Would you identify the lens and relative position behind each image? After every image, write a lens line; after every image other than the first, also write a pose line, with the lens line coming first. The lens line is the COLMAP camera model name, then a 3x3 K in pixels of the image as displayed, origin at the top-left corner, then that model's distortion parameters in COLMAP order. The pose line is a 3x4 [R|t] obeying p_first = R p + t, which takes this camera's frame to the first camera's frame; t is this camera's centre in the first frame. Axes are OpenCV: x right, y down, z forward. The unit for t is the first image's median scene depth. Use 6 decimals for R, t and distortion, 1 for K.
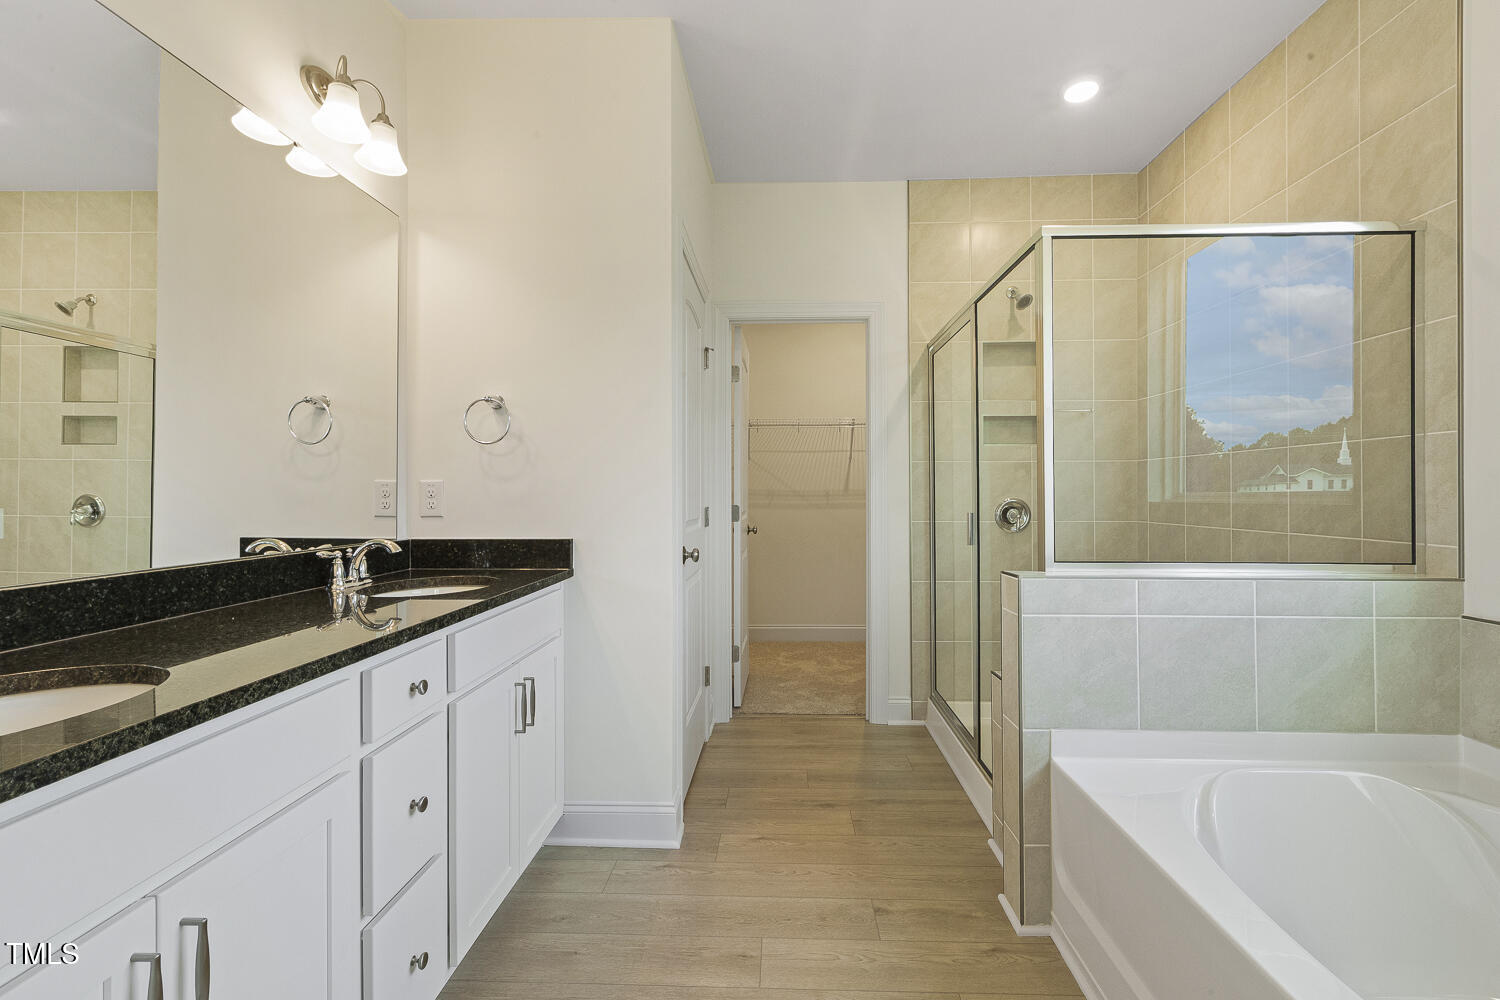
lens RADIAL K [[675.3, 0, 750.0], [0, 675.3, 500.0], [0, 0, 1]] dist [0.001574, -0.000671]
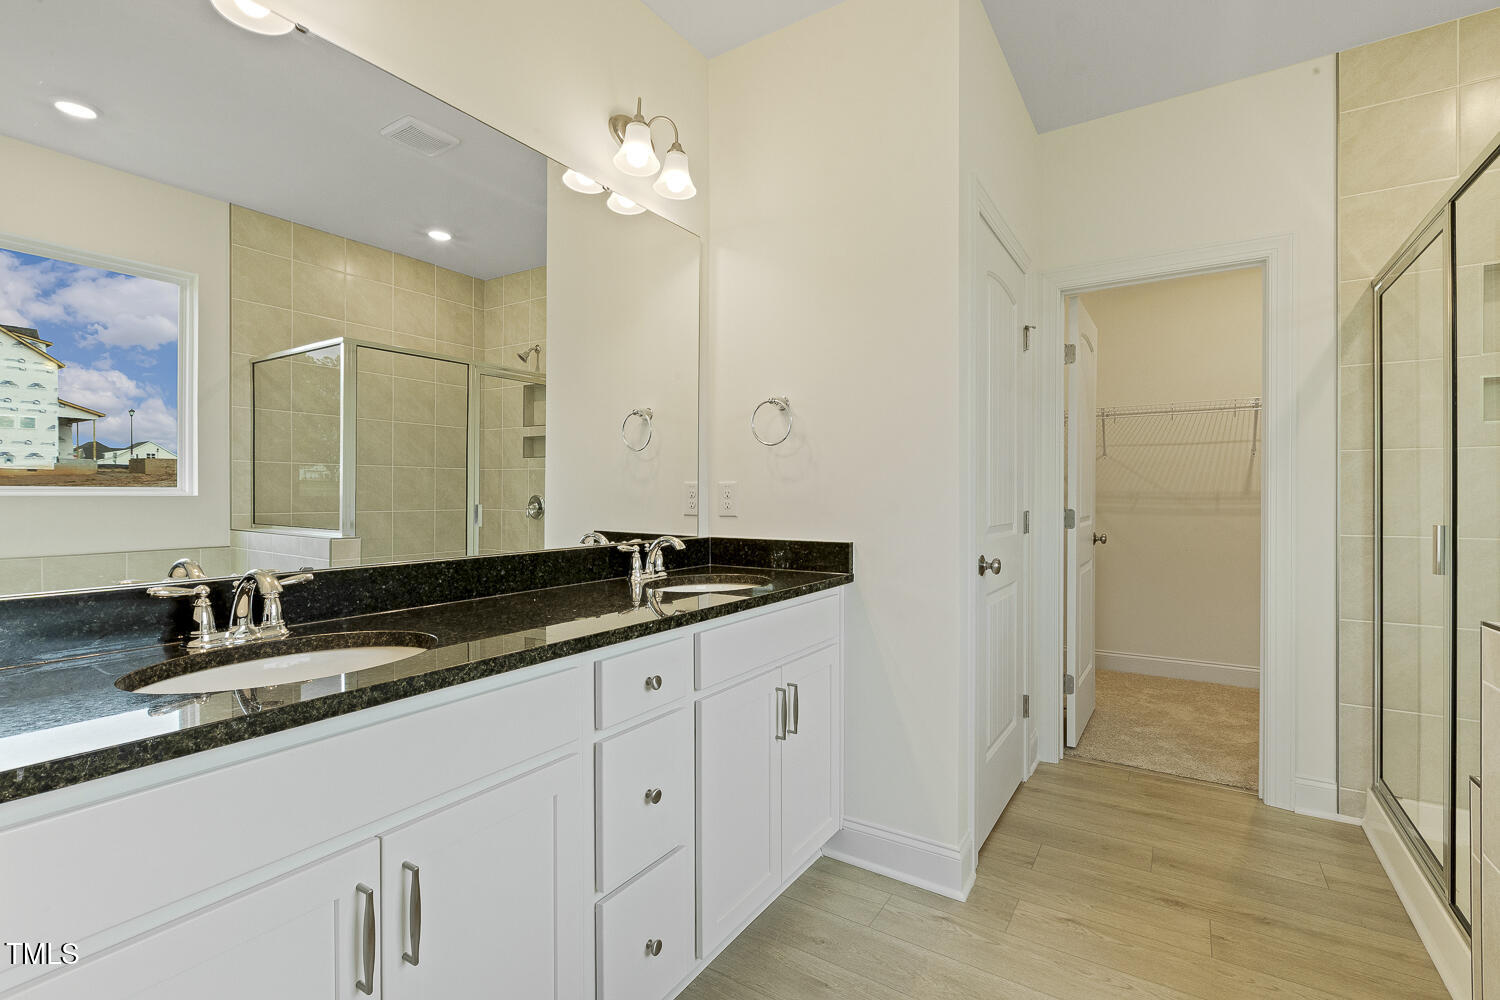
lens RADIAL K [[667.2, 0, 750.3], [0, 667.2, 504.6], [0, 0, 1]] dist [-0.000666, -0.000896]
pose [[0.861435, 0.009446, -0.507781, 0.089873], [-0.007369, 0.999954, 0.006100, -0.000264], [0.507815, -0.001513, 0.861465, 0.119956]]
